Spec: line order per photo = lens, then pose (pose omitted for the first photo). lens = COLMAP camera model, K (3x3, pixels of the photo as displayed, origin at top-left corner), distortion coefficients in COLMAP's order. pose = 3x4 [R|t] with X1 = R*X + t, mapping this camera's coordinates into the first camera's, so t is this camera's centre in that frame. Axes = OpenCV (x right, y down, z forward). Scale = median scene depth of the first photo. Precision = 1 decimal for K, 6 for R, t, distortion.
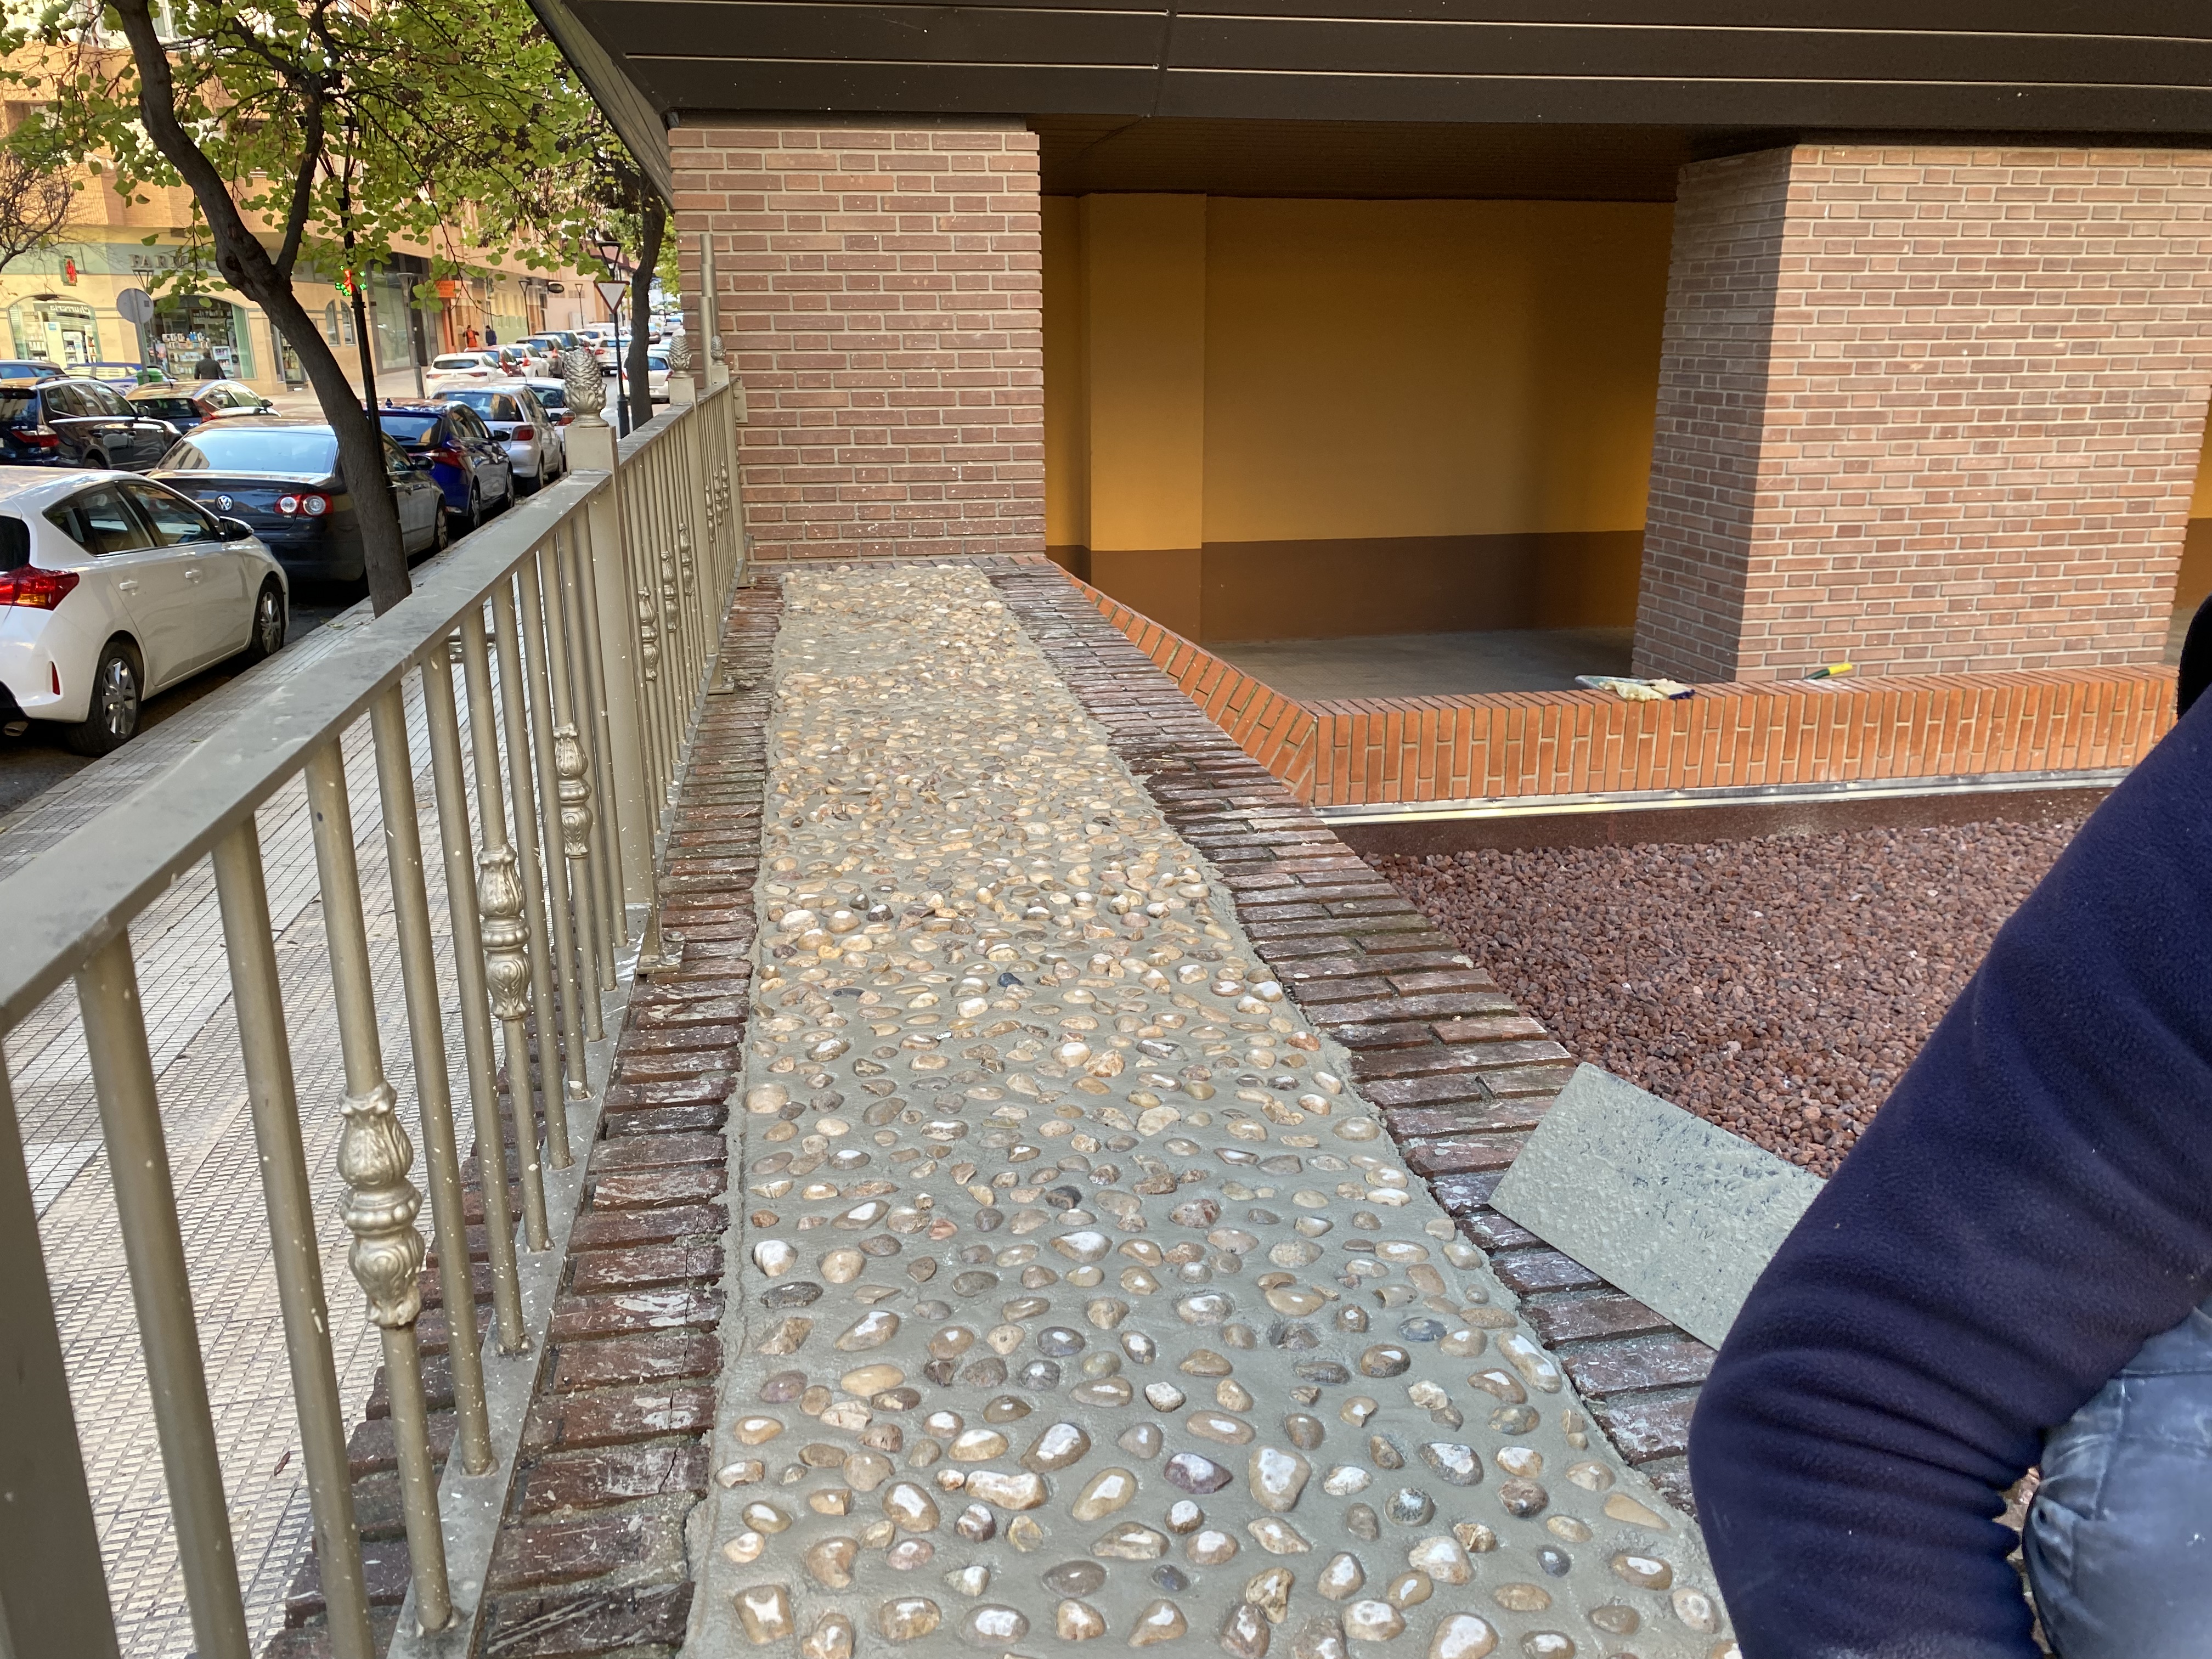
lens RADIAL K [[1708.6, 0, 1105.1], [0, 1708.6, 824.4], [0, 0, 1]] dist [0.004207, -0.014067]
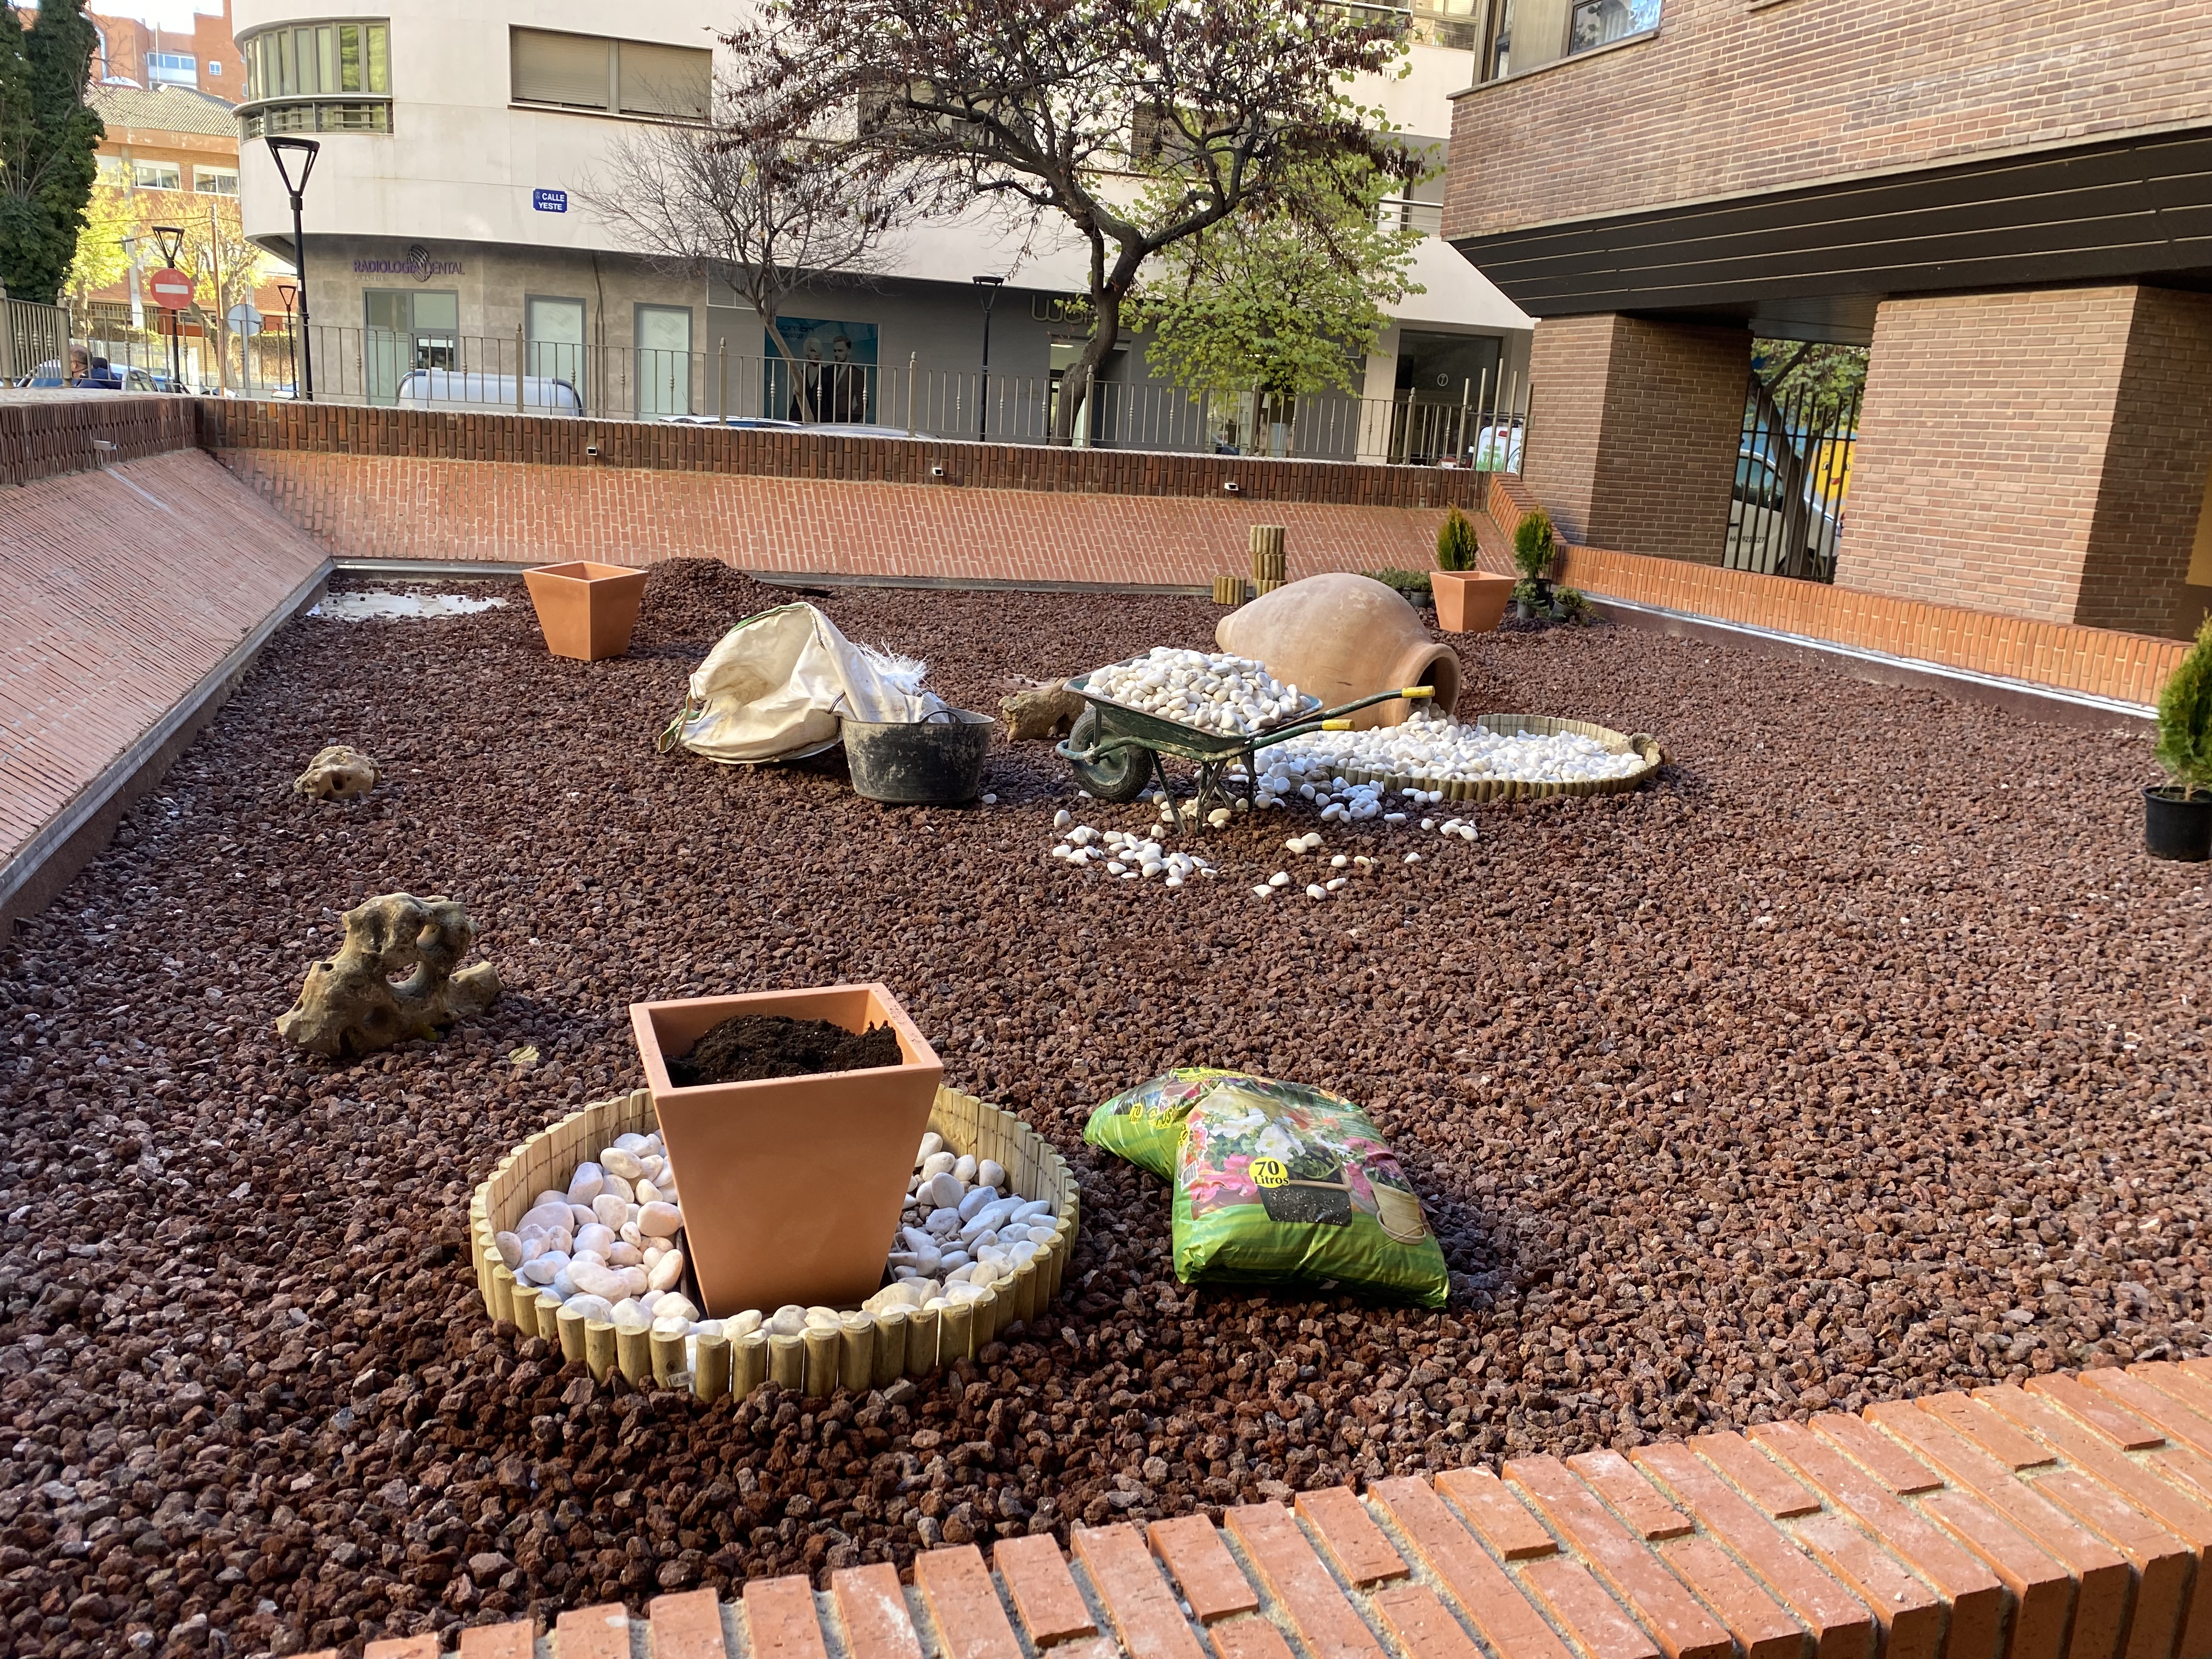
lens RADIAL K [[1708.6, 0, 1103.6], [0, 1708.6, 811.9], [0, 0, 1]] dist [0.004207, -0.014067]
pose [[0.142231, 0.236830, -0.961084, 2.021567], [-0.322775, 0.928978, 0.181151, 0.044750], [0.935728, 0.284448, 0.208573, -0.006239]]
